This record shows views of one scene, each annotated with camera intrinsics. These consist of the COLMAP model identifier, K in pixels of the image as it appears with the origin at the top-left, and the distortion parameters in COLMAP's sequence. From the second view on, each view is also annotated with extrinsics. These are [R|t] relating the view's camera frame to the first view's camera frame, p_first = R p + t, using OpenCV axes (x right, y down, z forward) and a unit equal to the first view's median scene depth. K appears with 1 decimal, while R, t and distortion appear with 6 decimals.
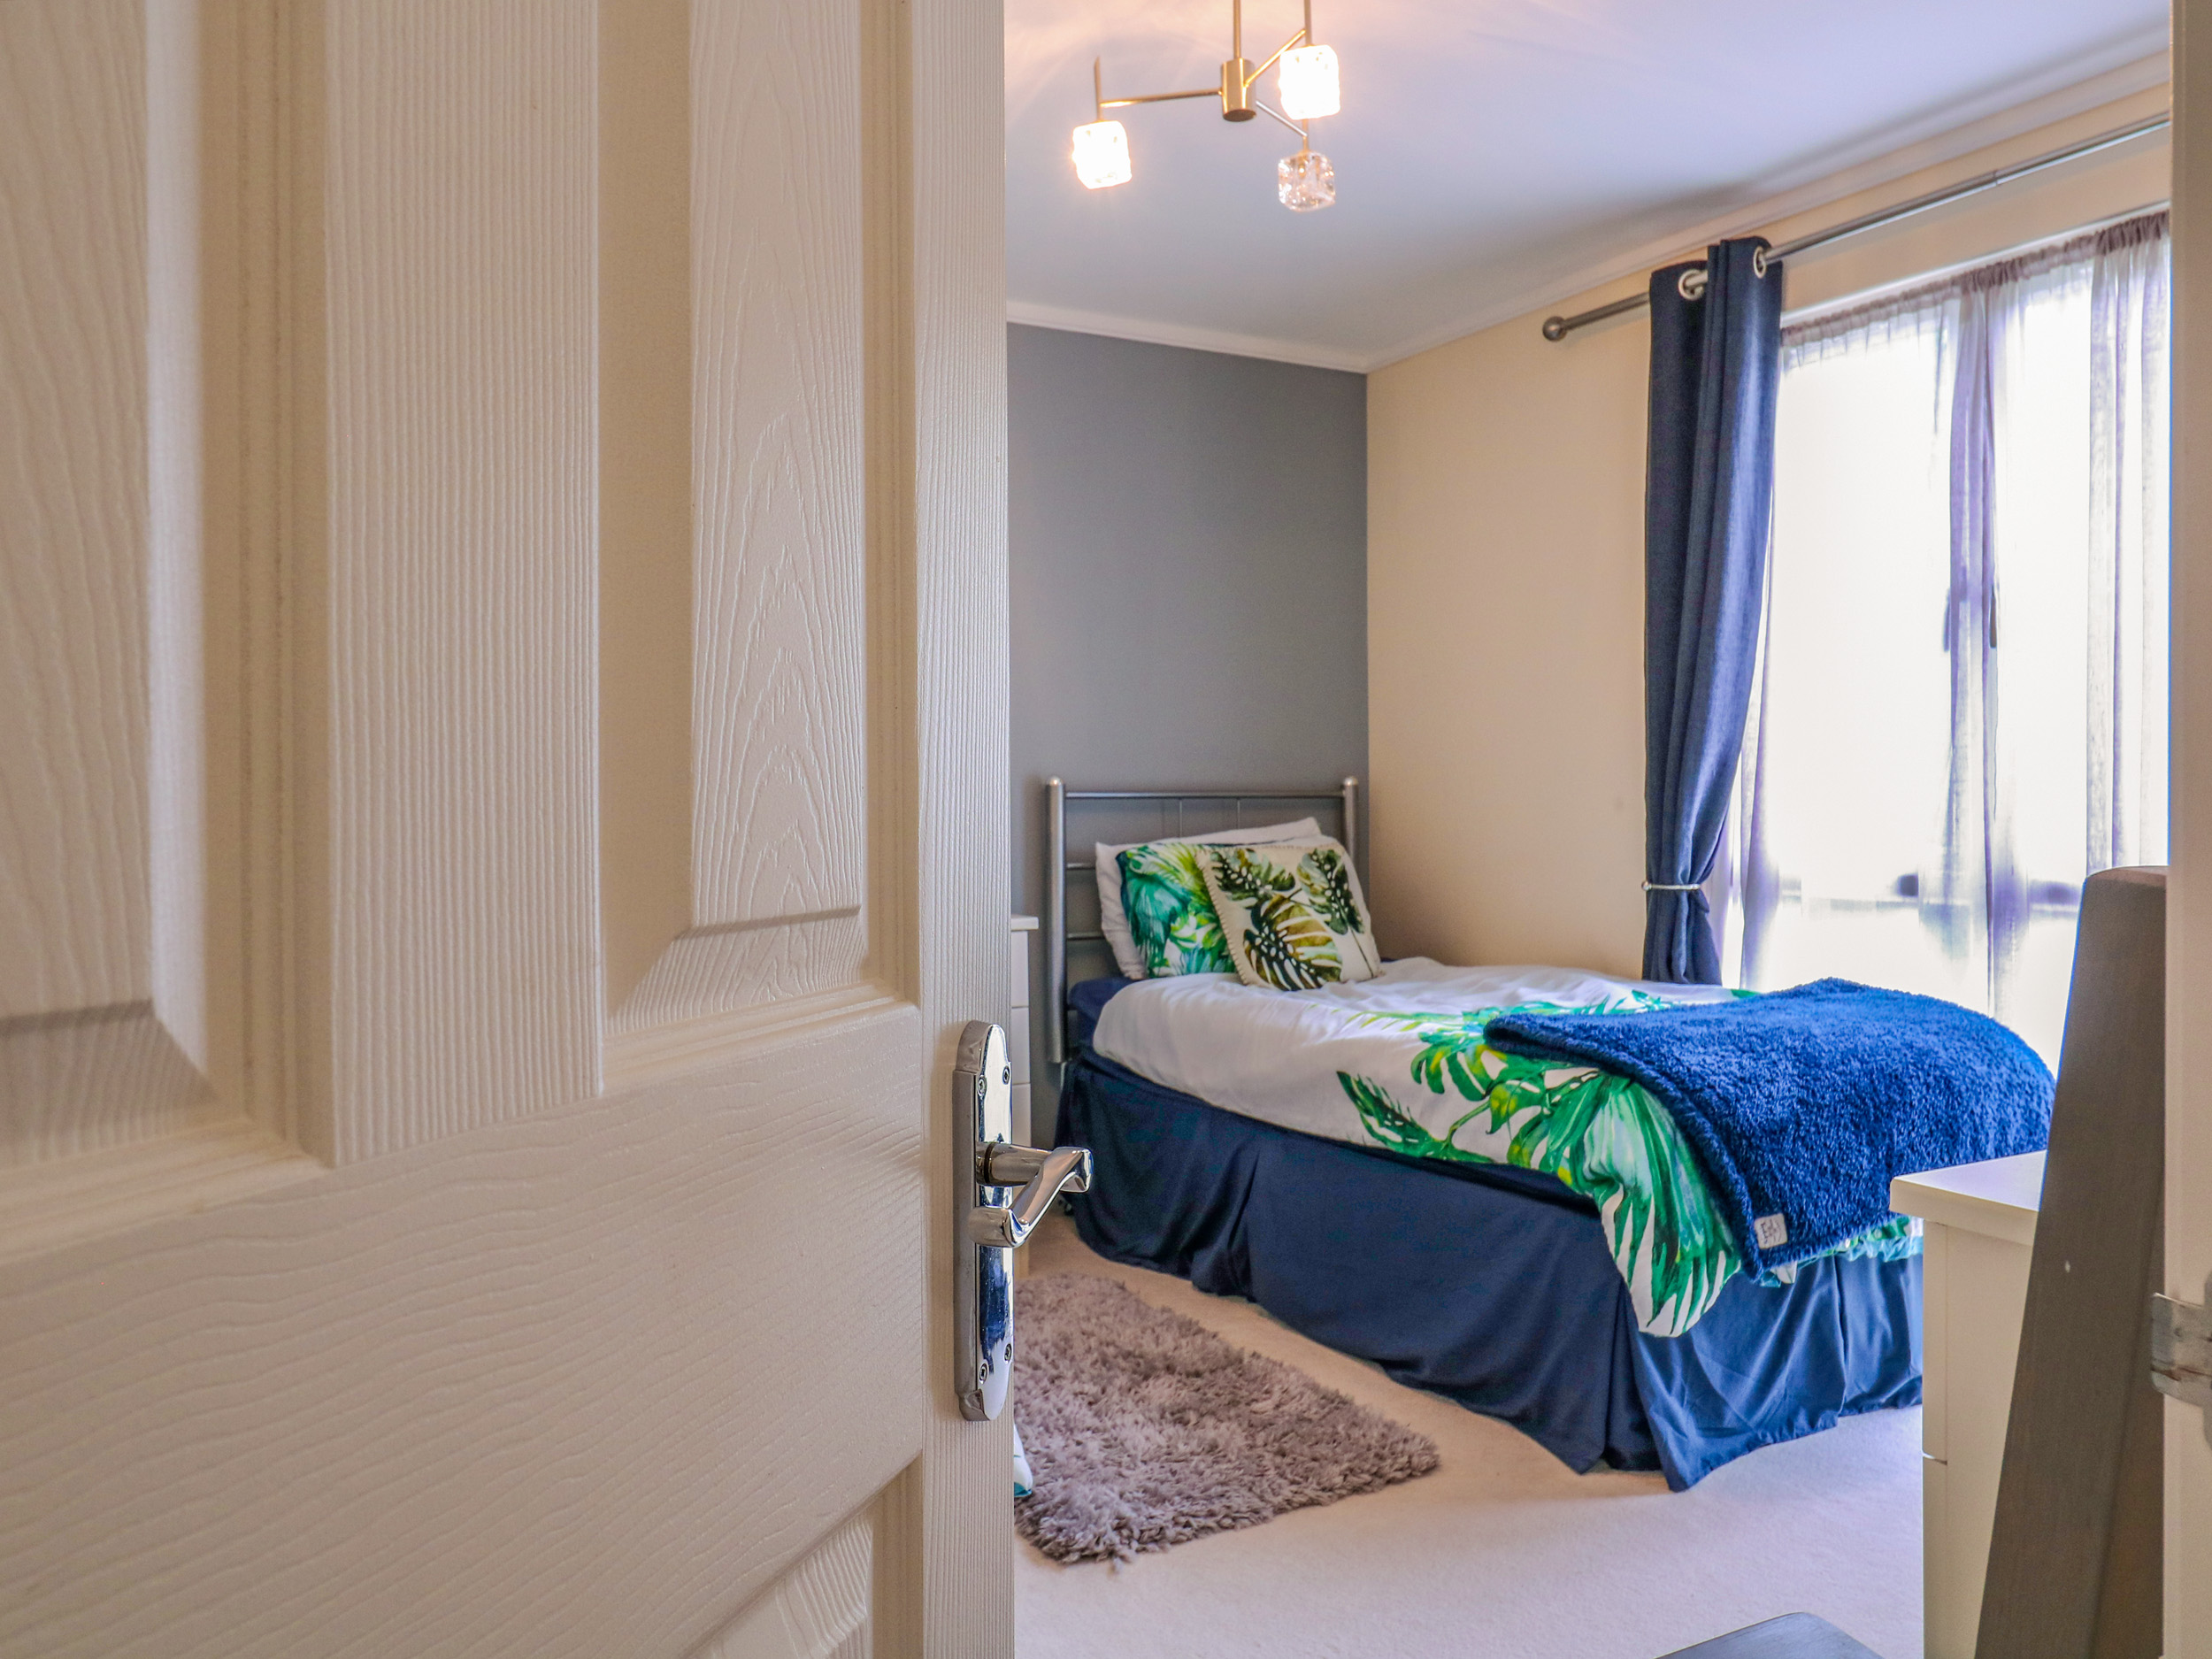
lens RADIAL K [[1633.3, 0, 1108.2], [0, 1633.3, 809.1], [0, 0, 1]] dist [0.018168, 0.003676]
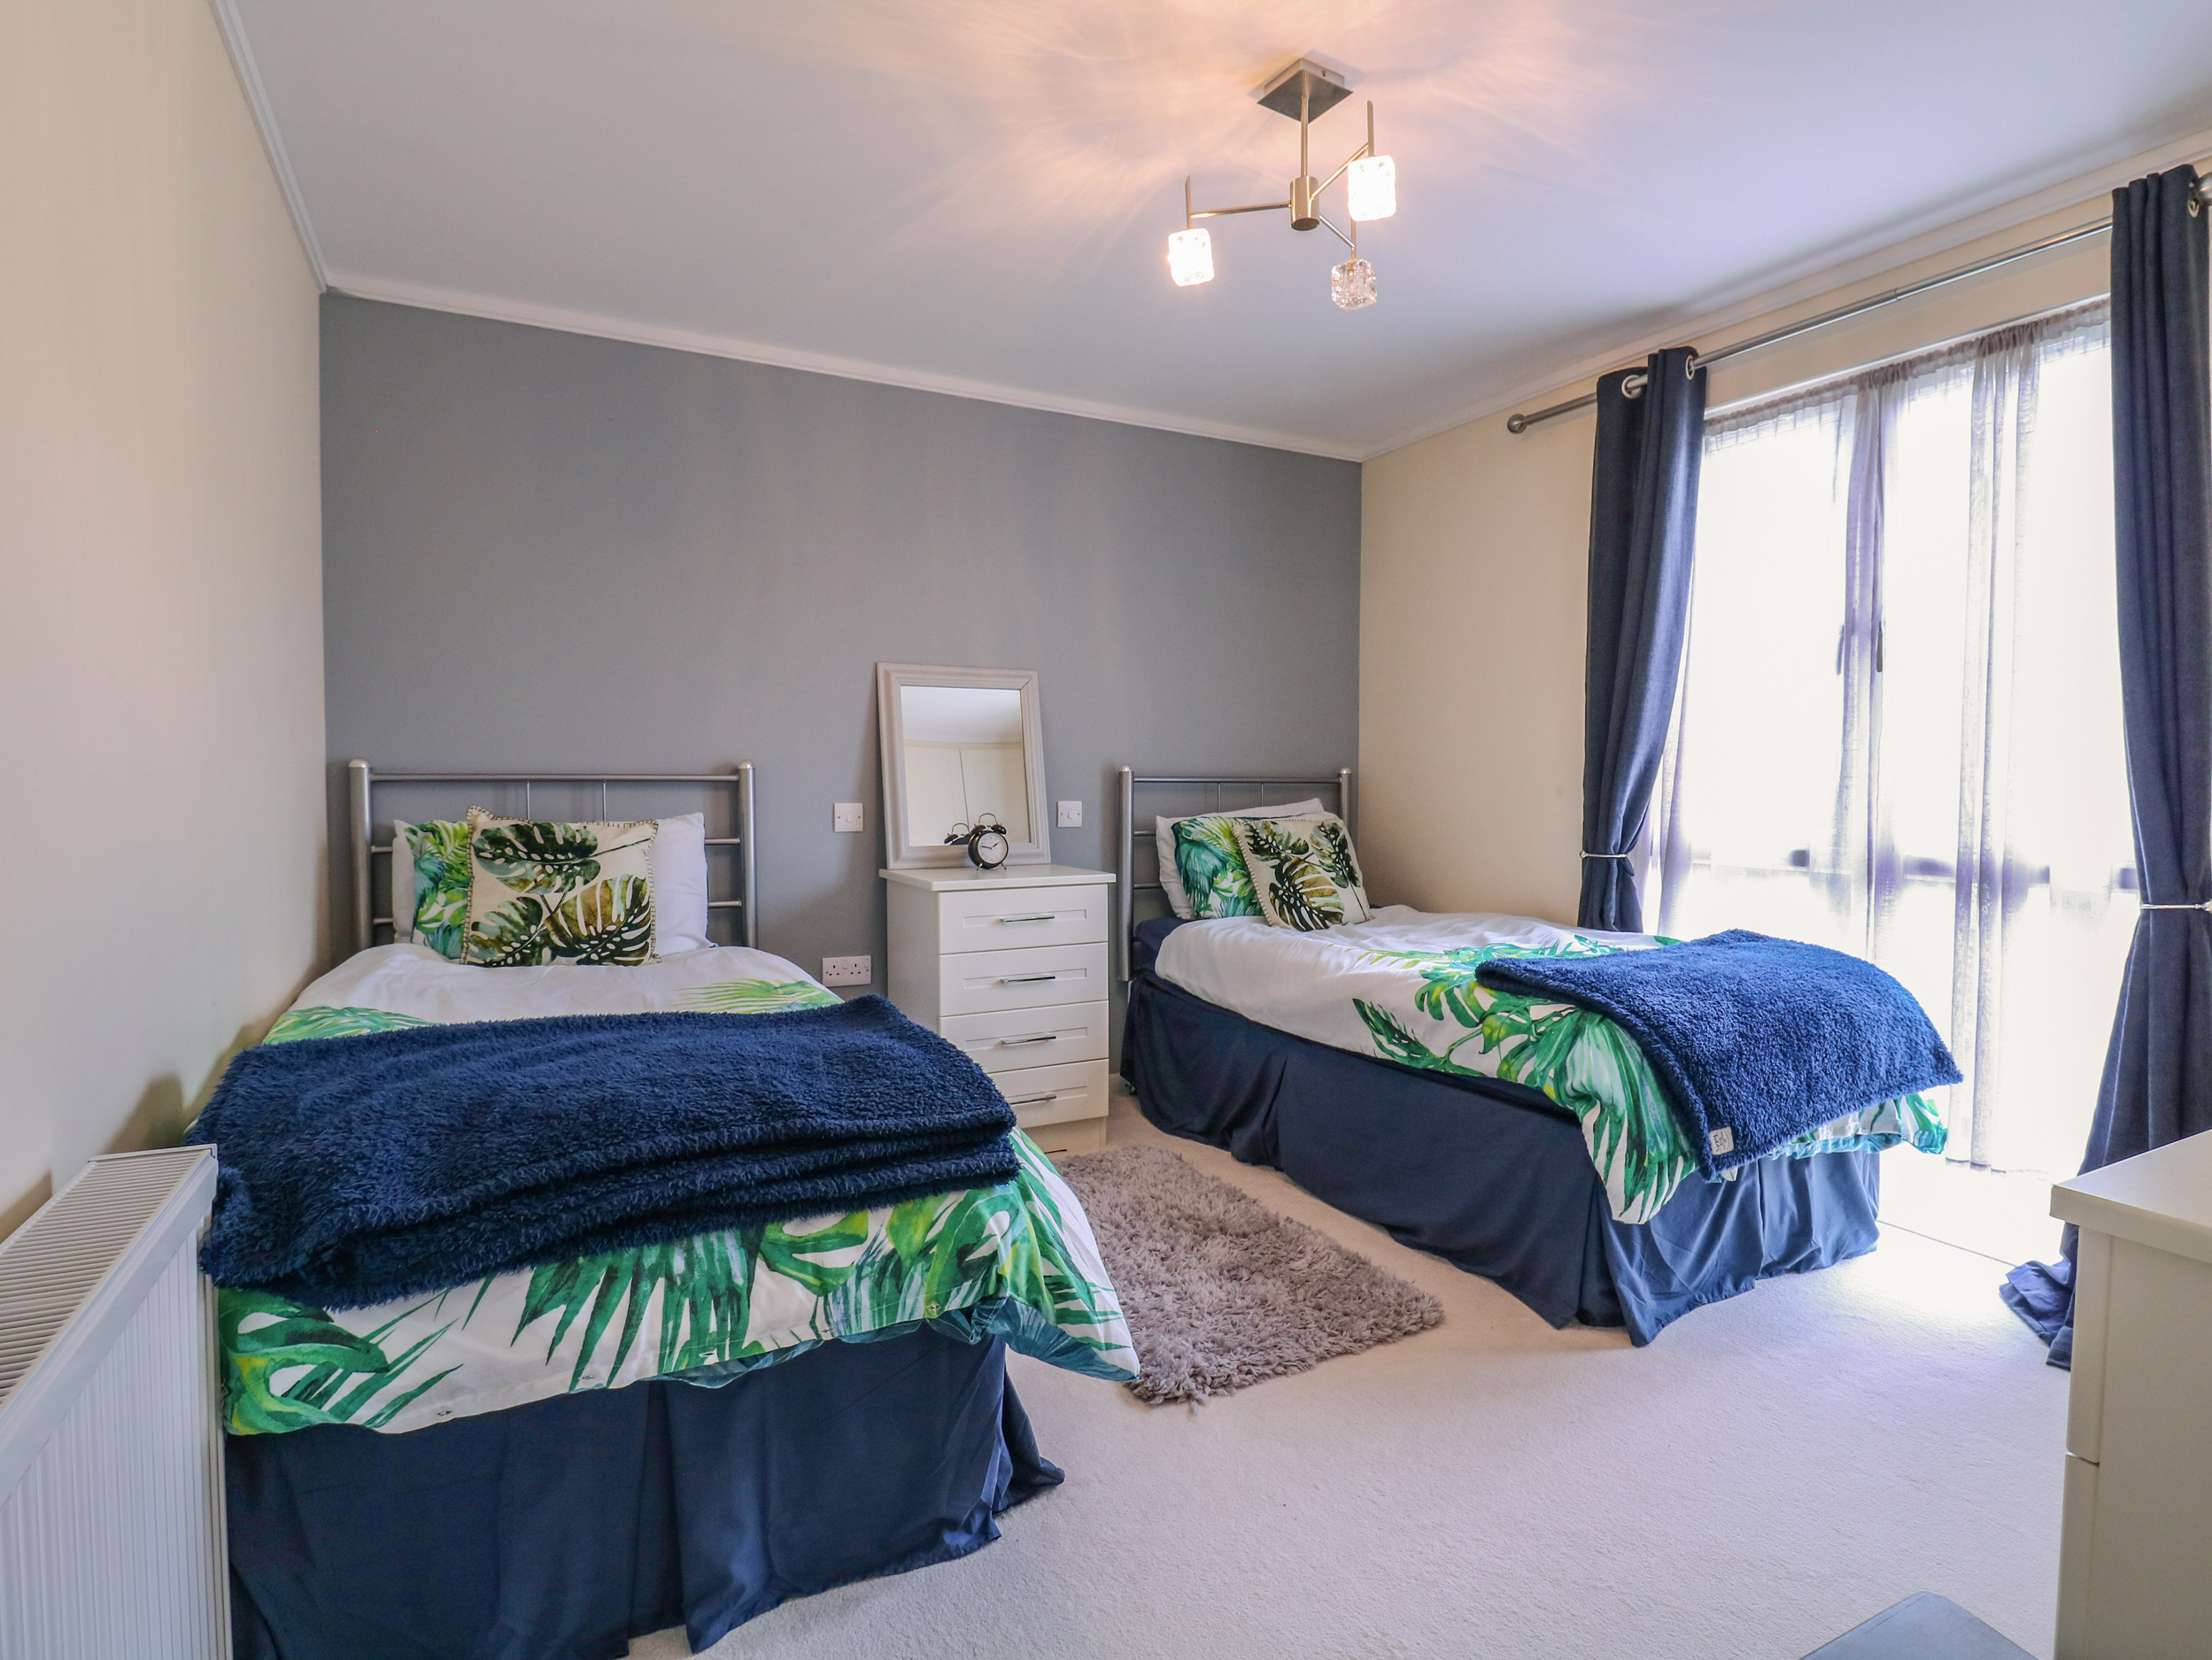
lens RADIAL K [[1151.1, 0, 1116.4], [0, 1151.1, 816.2], [0, 0, 1]] dist [-0.000510, -0.000871]
pose [[0.999662, 0.011194, -0.023464, -0.028042], [-0.010593, 0.999617, 0.025562, -0.003961], [0.023741, -0.025305, 0.999398, 0.106952]]
